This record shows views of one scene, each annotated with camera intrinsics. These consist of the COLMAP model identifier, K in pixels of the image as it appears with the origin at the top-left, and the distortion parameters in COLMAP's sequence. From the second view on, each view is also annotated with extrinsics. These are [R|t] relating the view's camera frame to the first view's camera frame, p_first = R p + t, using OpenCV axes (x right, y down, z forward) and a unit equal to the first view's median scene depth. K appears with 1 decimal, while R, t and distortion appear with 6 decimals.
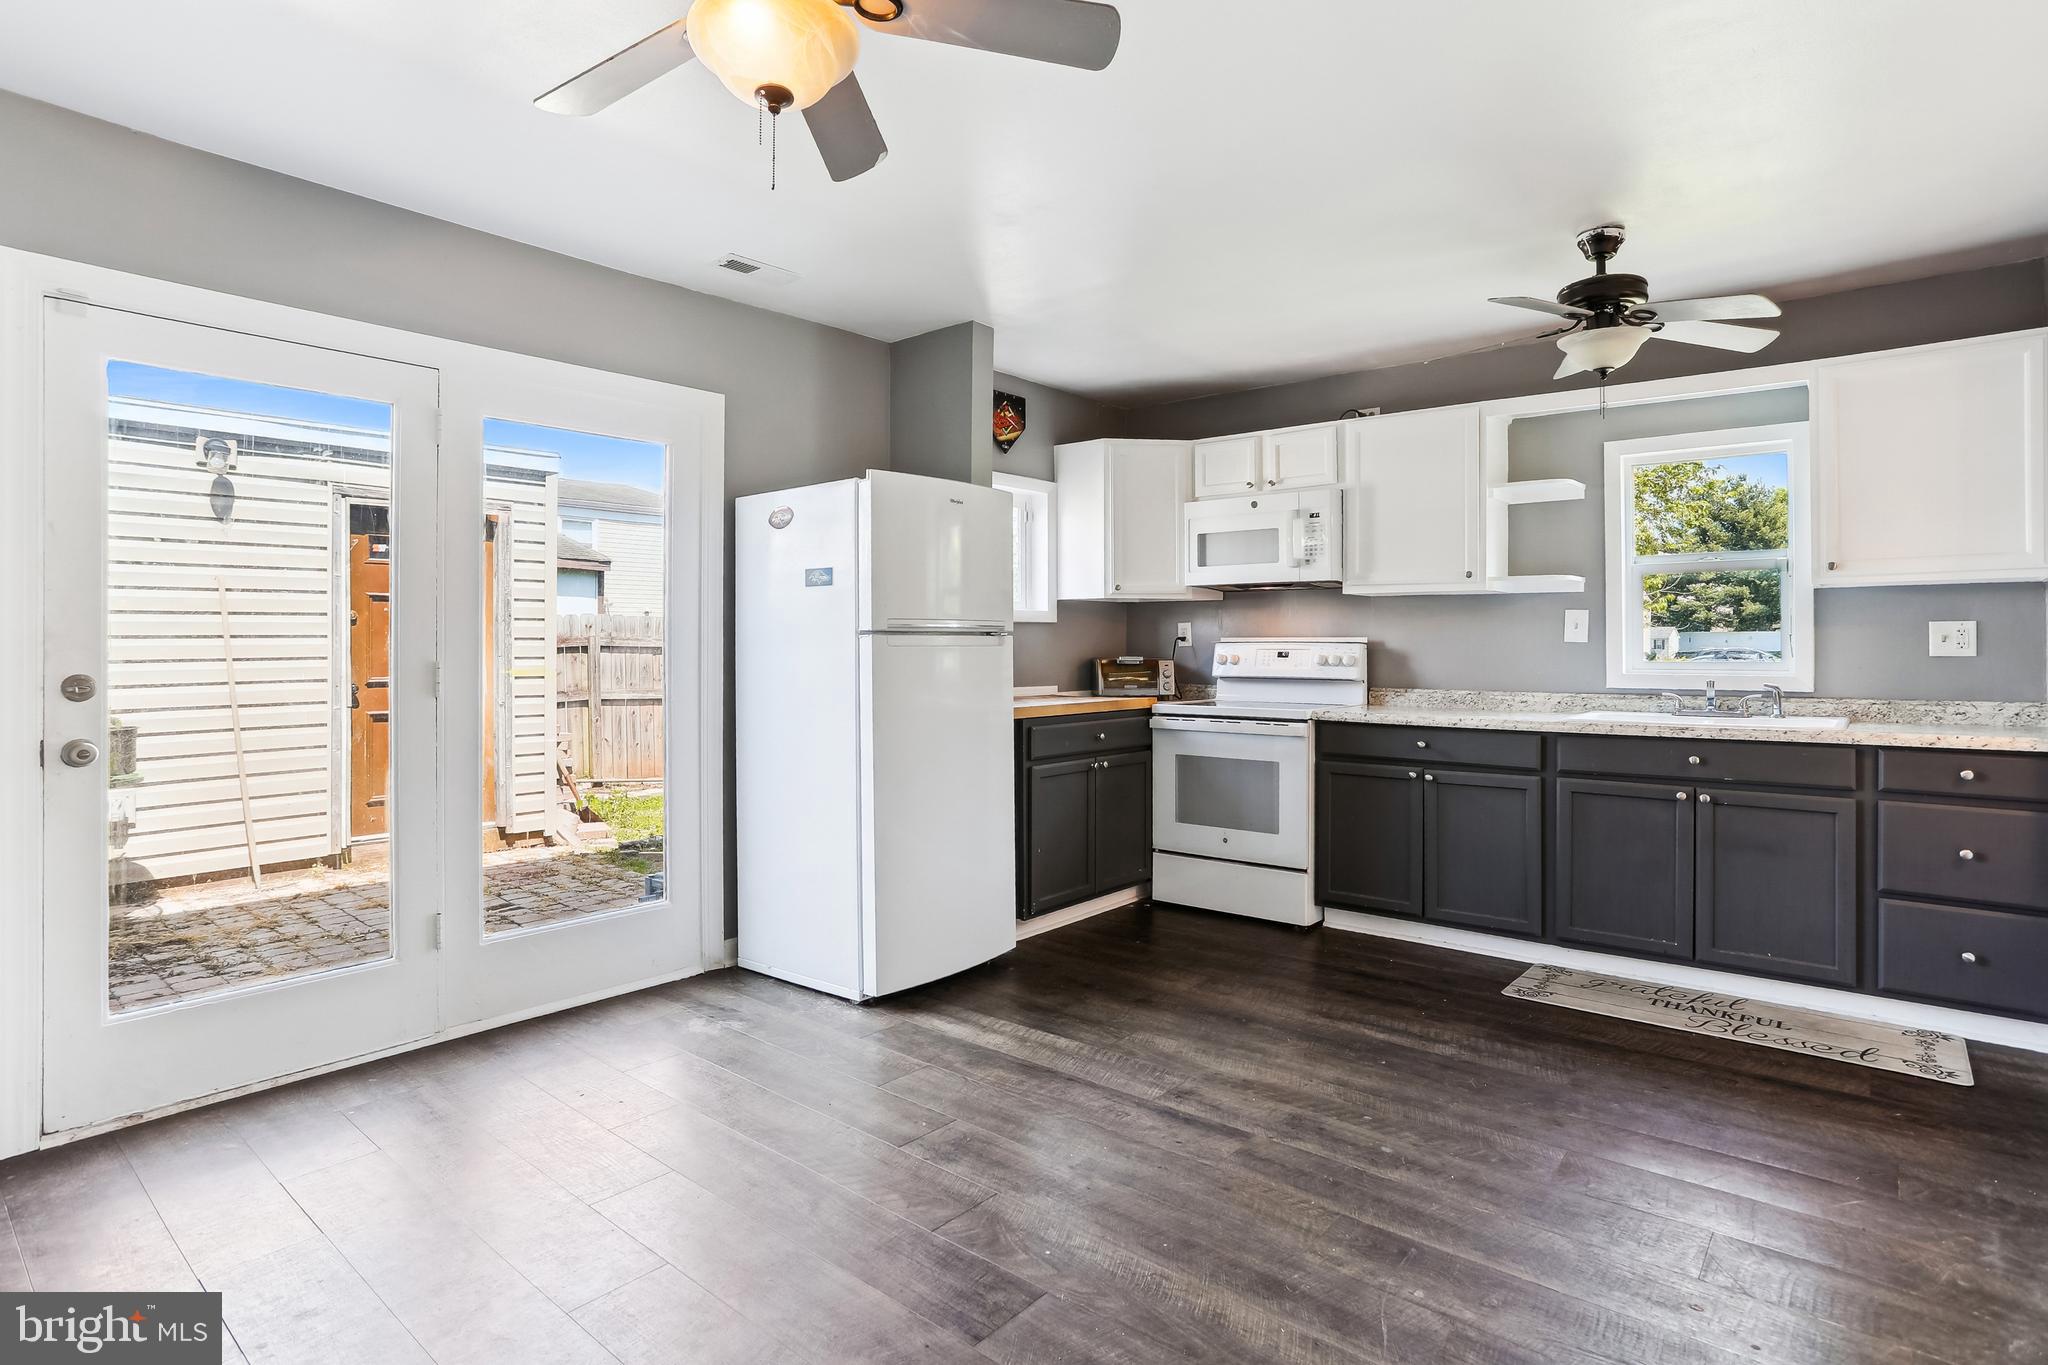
lens RADIAL K [[1048.2, 0, 1041.3], [0, 1048.2, 639.7], [0, 0, 1]] dist [-0.061335, 0.038344]
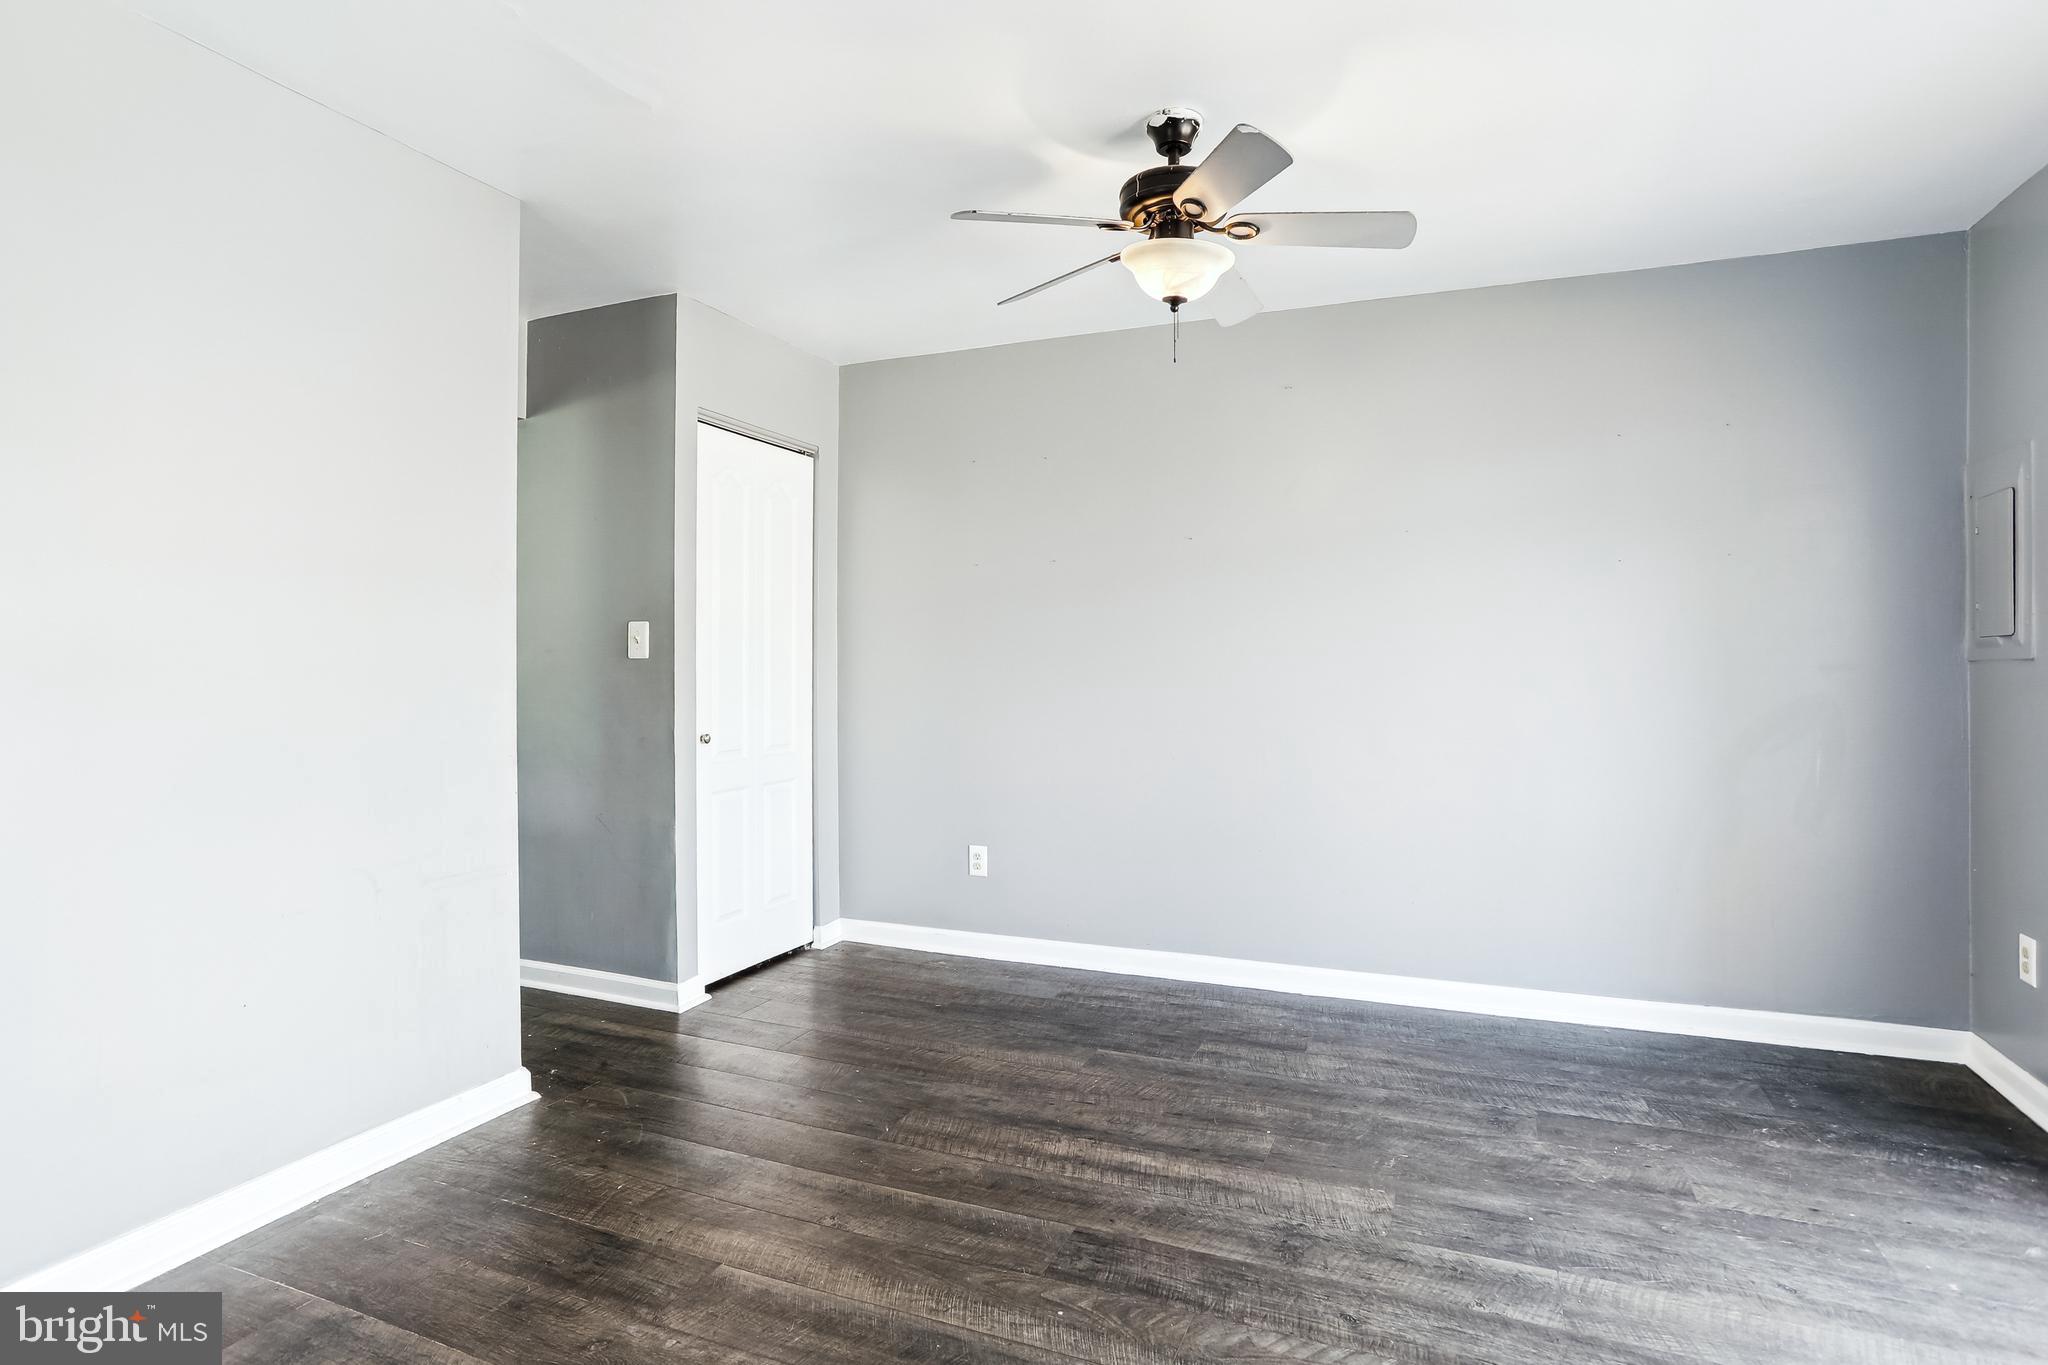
lens RADIAL K [[1067.2, 0, 1034.0], [0, 1067.2, 627.9], [0, 0, 1]] dist [-0.063524, 0.035225]
pose [[-0.958336, -0.005469, -0.285592, 0.160481], [0.003804, 0.999484, -0.031905, 0.000985], [0.285619, -0.031662, -0.957820, 1.014721]]
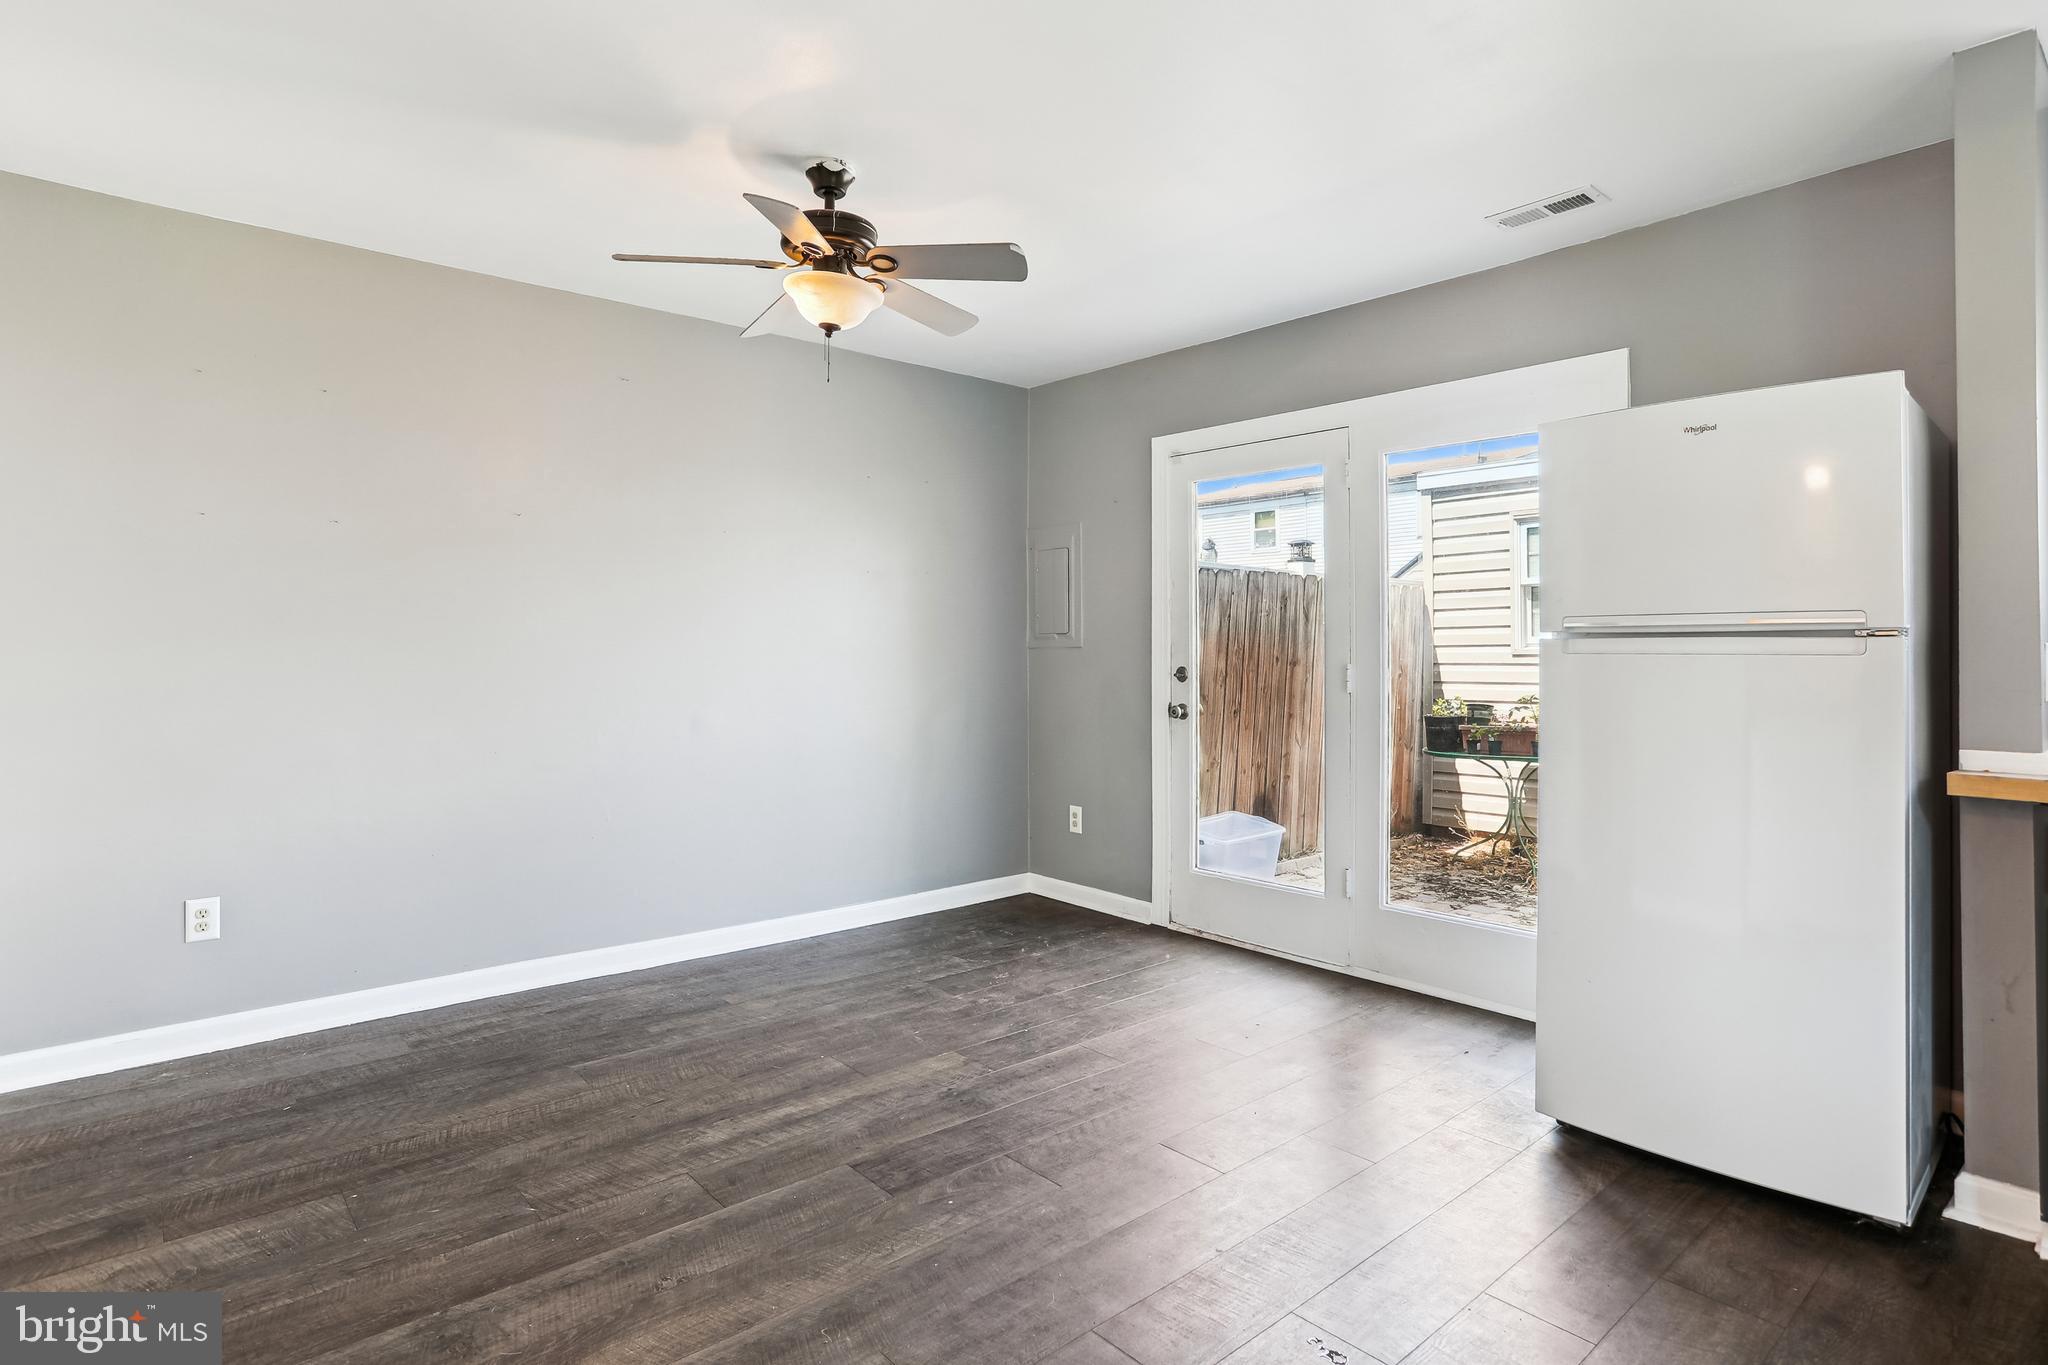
lens RADIAL K [[1067.2, 0, 1034.0], [0, 1067.2, 627.9], [0, 0, 1]] dist [-0.063524, 0.035225]
pose [[-0.153196, -0.019573, -0.988002, 0.585884], [-0.001530, 0.999807, -0.019570, 0.002200], [0.988195, -0.001486, -0.153197, 0.664614]]
